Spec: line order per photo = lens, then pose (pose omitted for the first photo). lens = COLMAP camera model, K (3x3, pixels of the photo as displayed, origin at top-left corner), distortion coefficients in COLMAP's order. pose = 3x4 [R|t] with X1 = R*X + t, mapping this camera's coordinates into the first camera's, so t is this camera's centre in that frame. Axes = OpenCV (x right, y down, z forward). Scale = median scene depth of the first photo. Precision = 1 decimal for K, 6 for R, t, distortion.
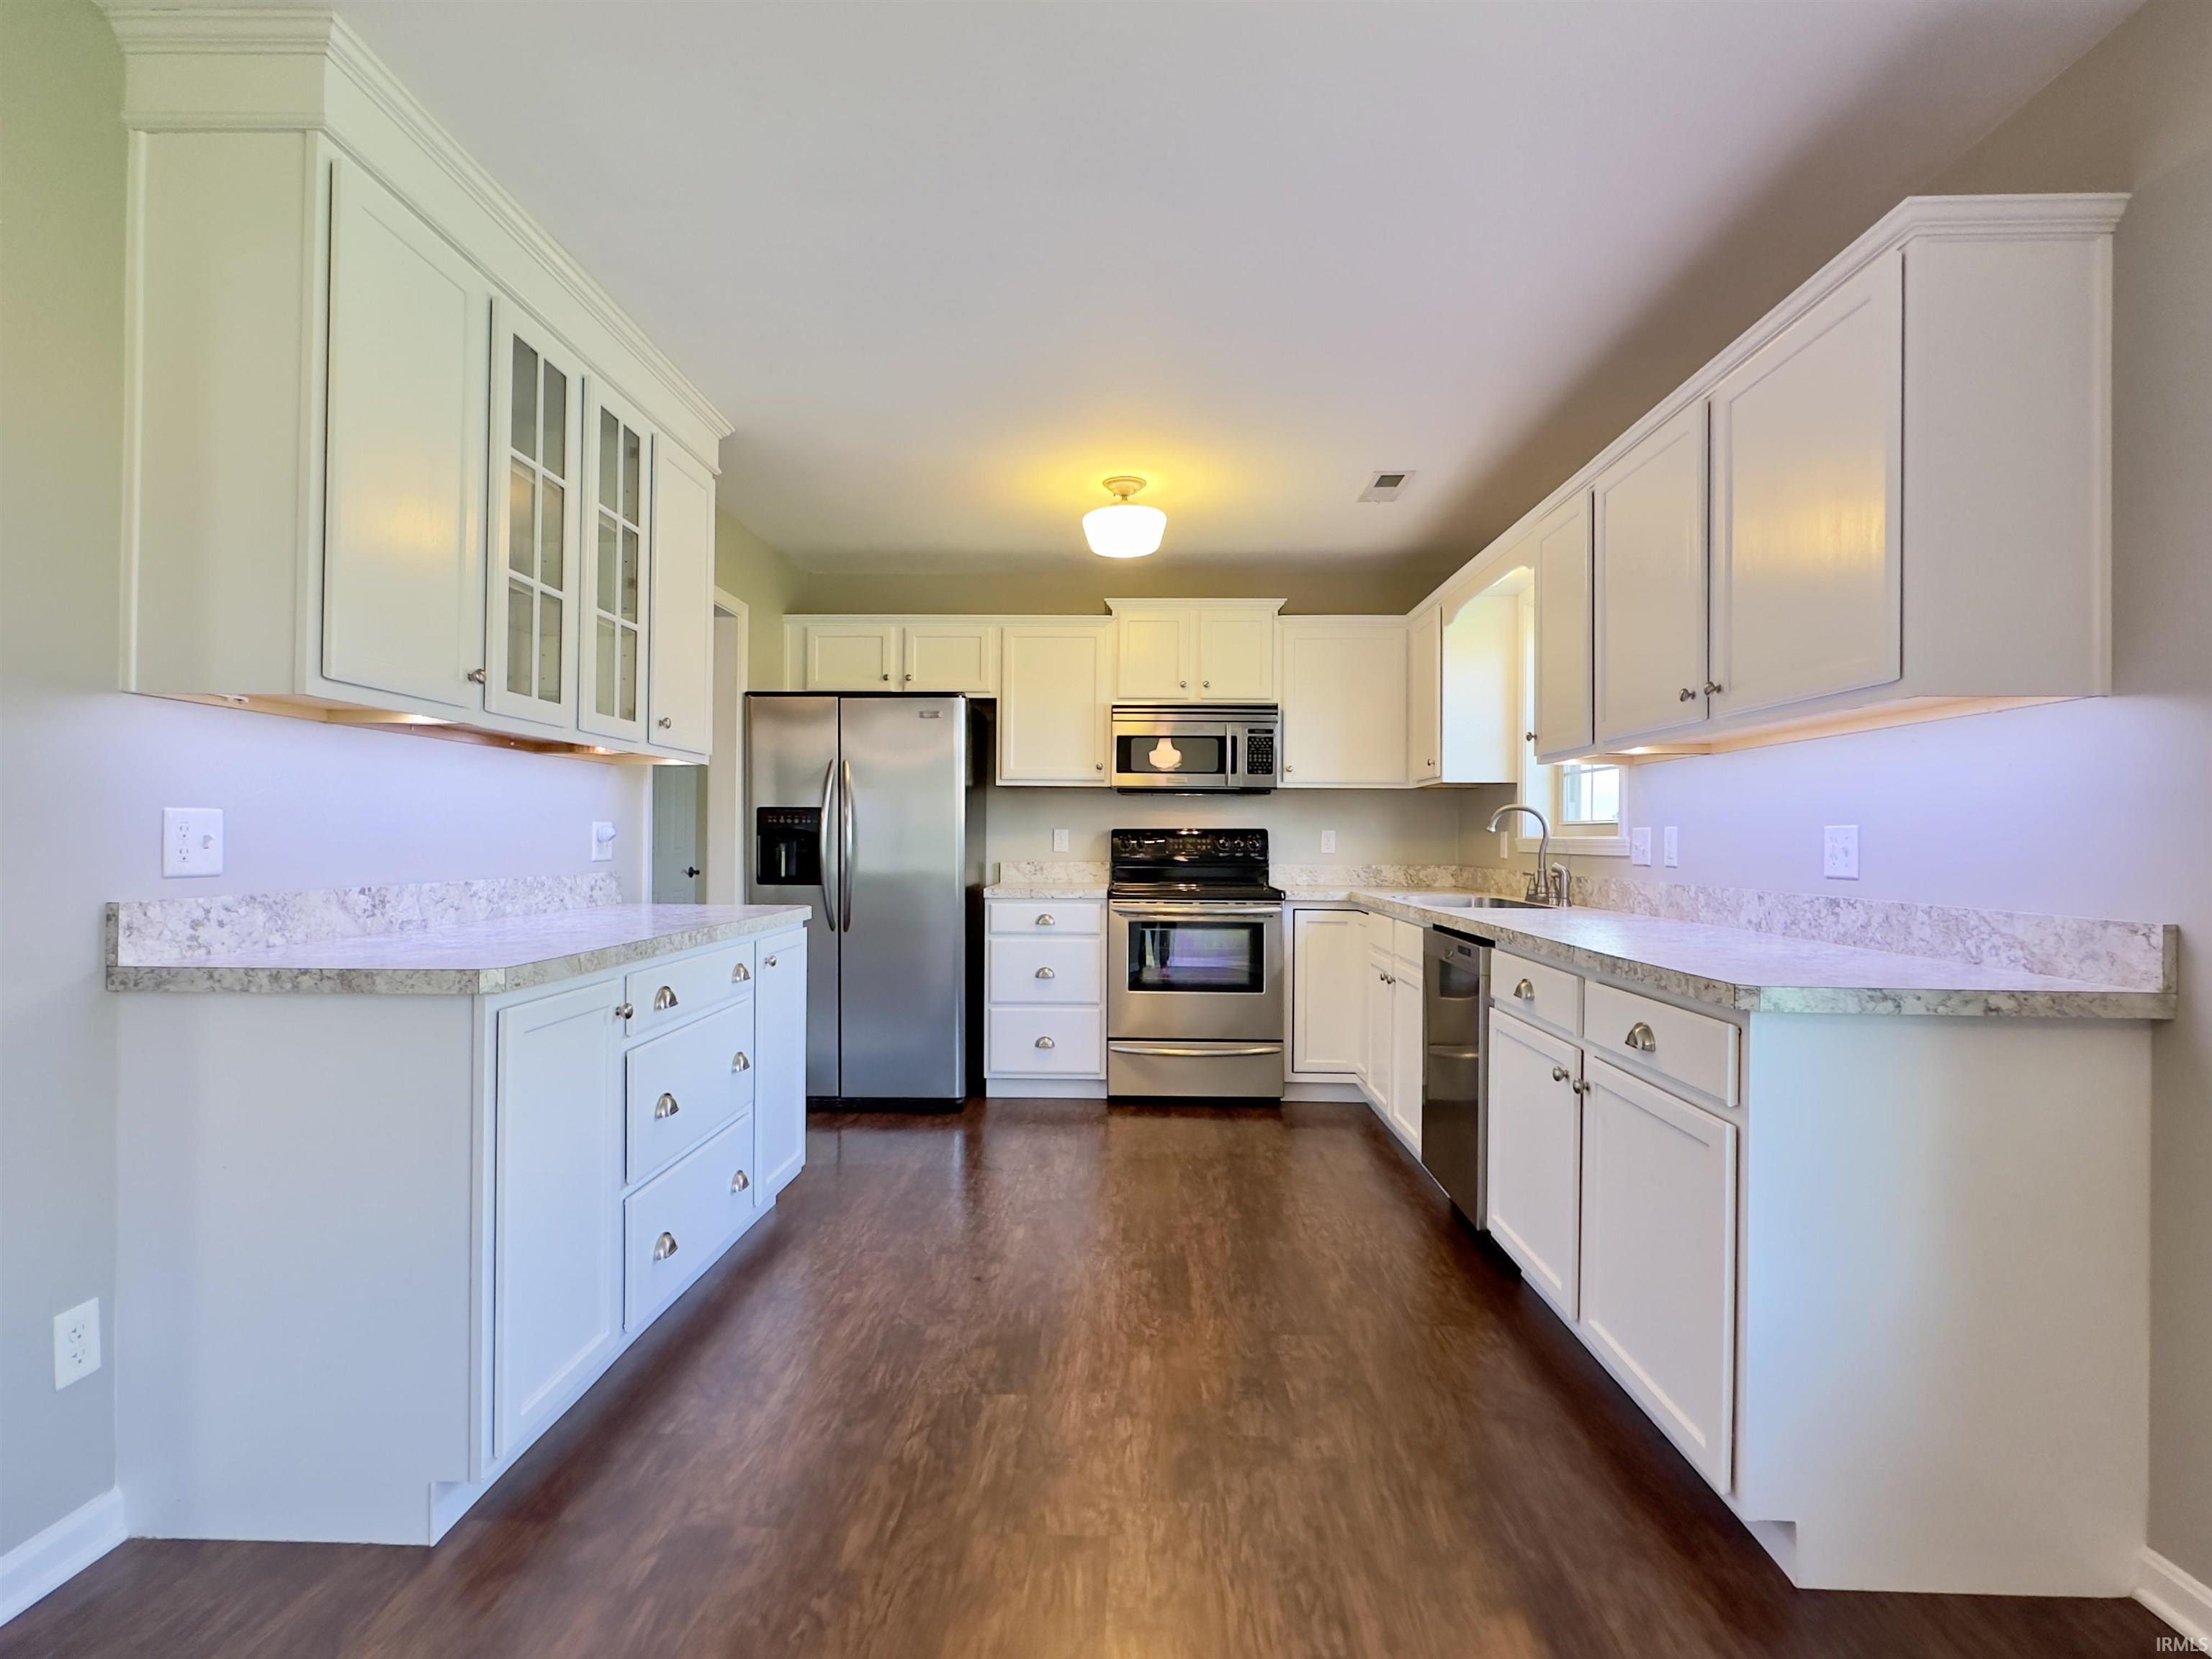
lens RADIAL K [[1102.1, 0, 1103.4], [0, 1102.1, 834.2], [0, 0, 1]] dist [-0.003146, 0.000467]
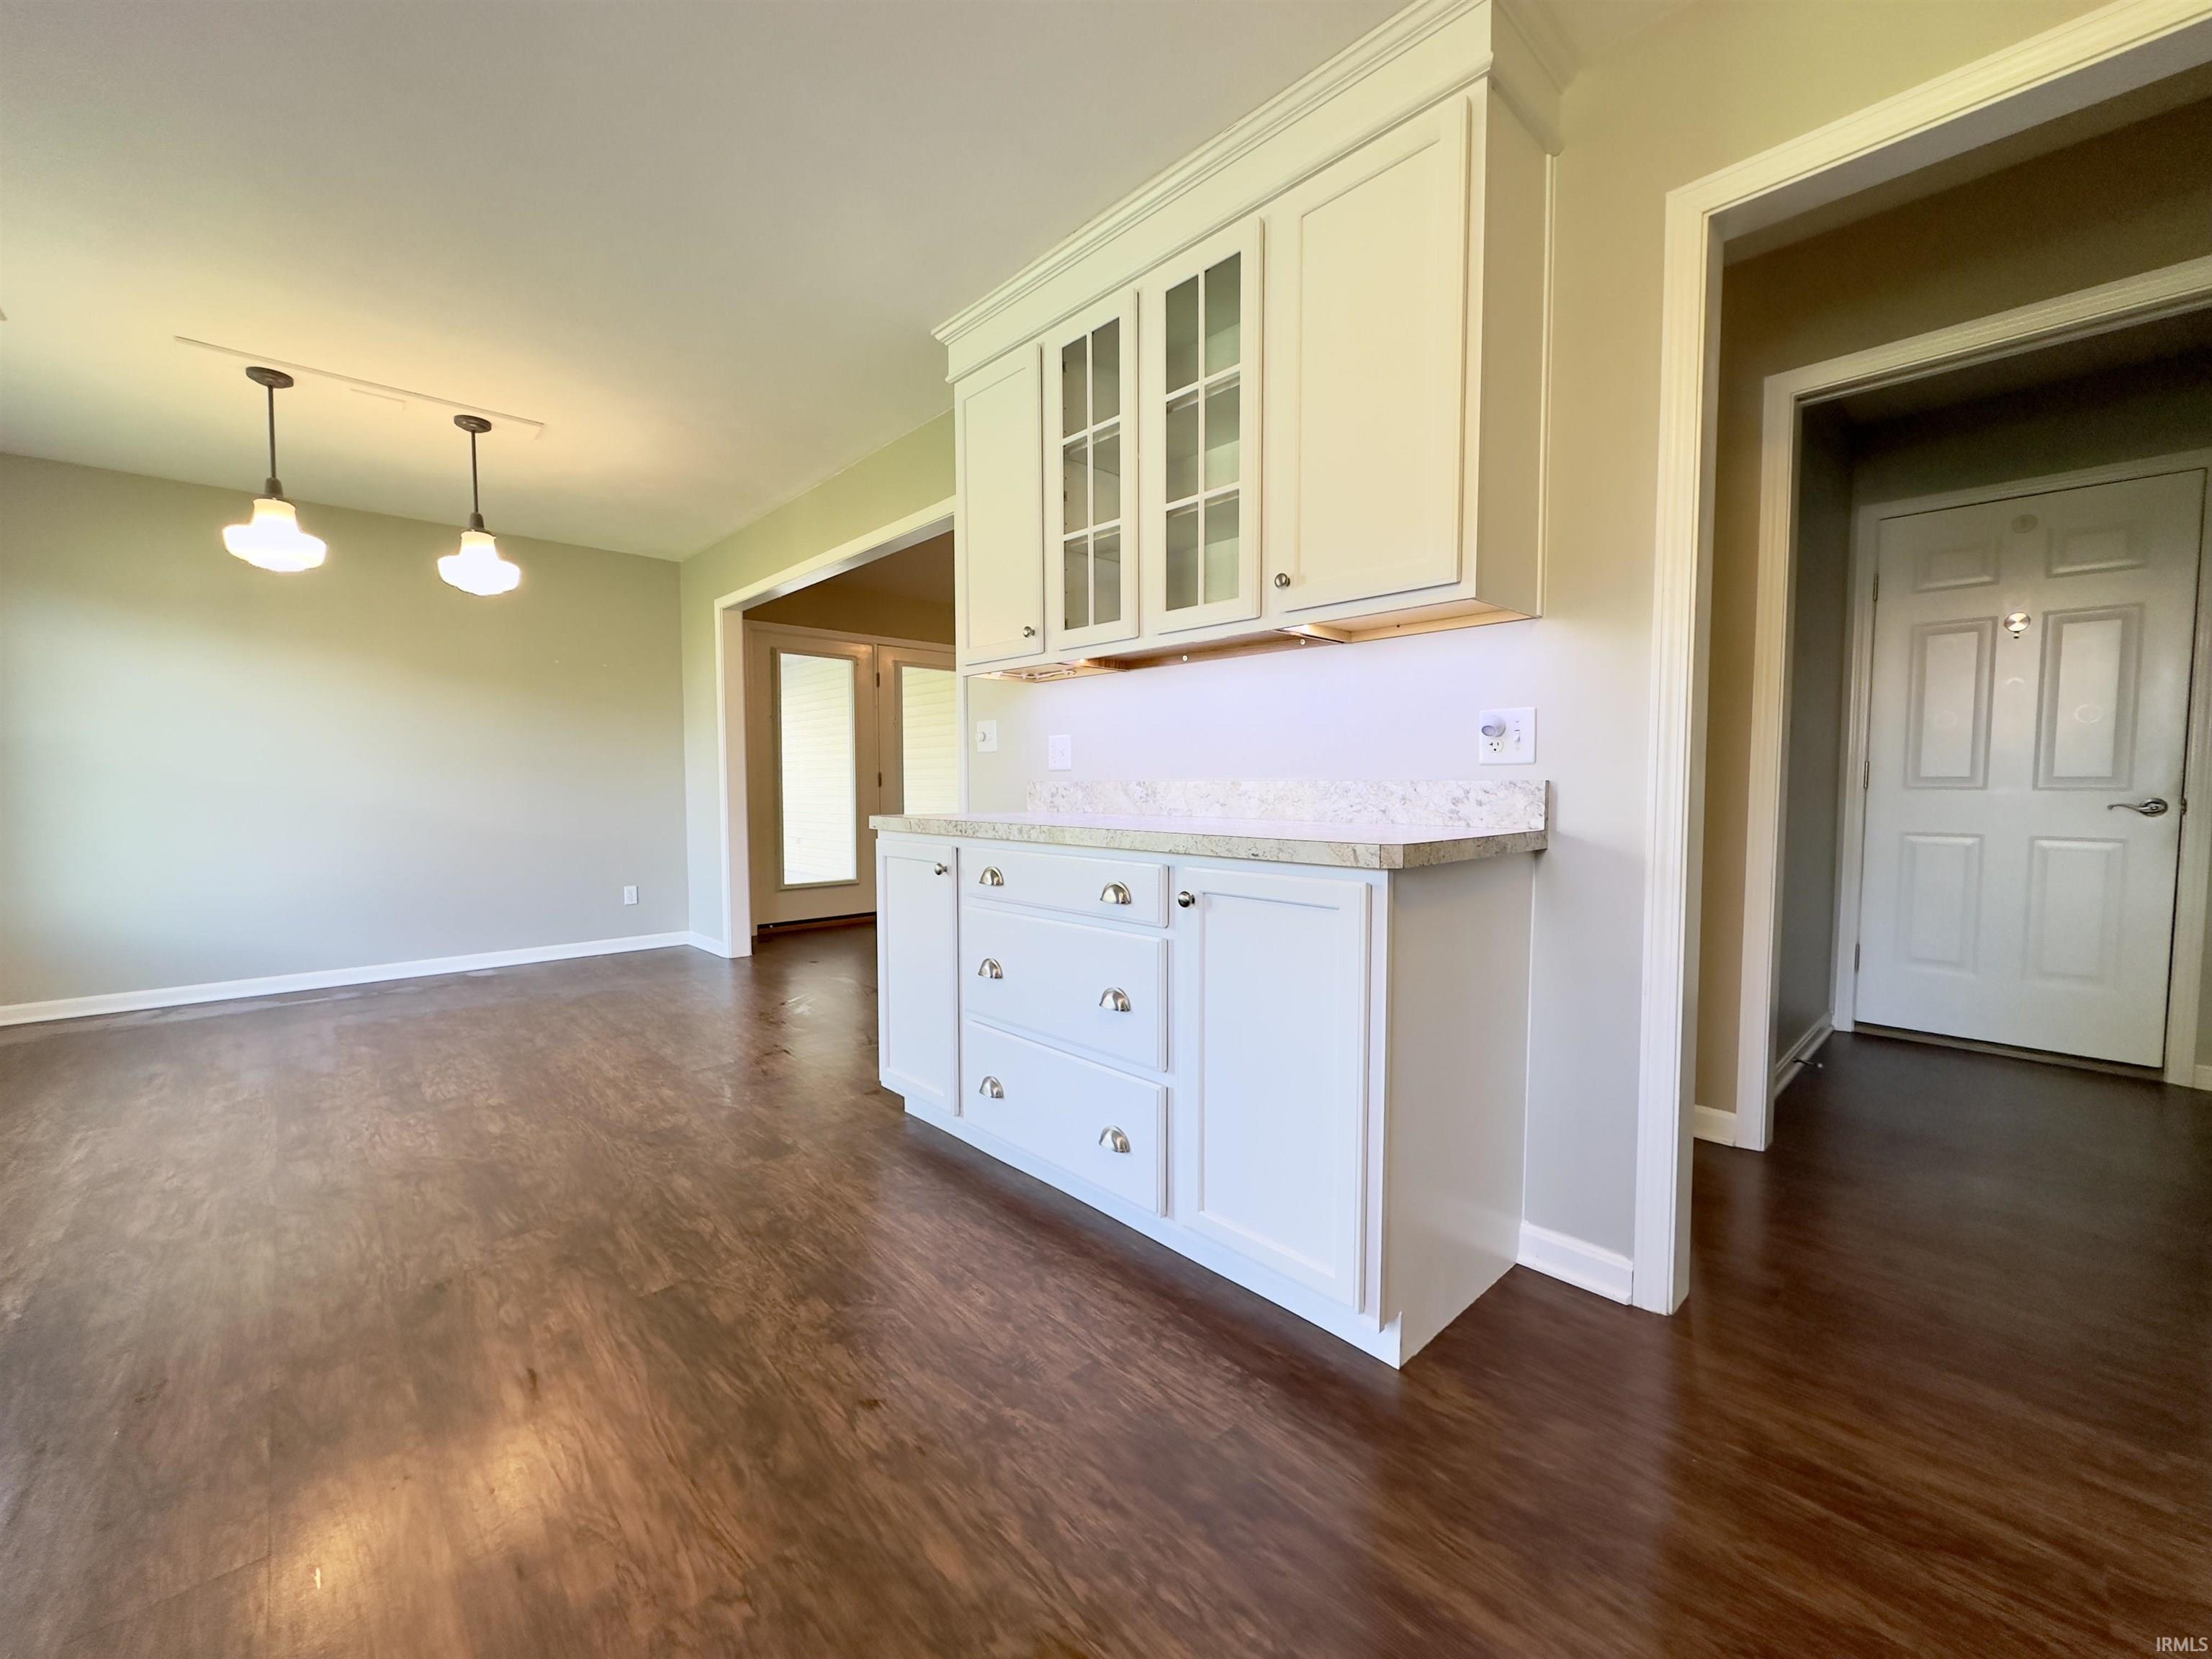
lens RADIAL K [[880.3, 0, 1106.3], [0, 880.3, 829.6], [0, 0, 1]] dist [-0.001663, 0.000902]
pose [[-0.706292, 0.032032, -0.707196, 0.152406], [-0.001124, 0.998924, 0.046369, 0.051612], [0.707920, 0.033545, -0.705496, 1.578689]]
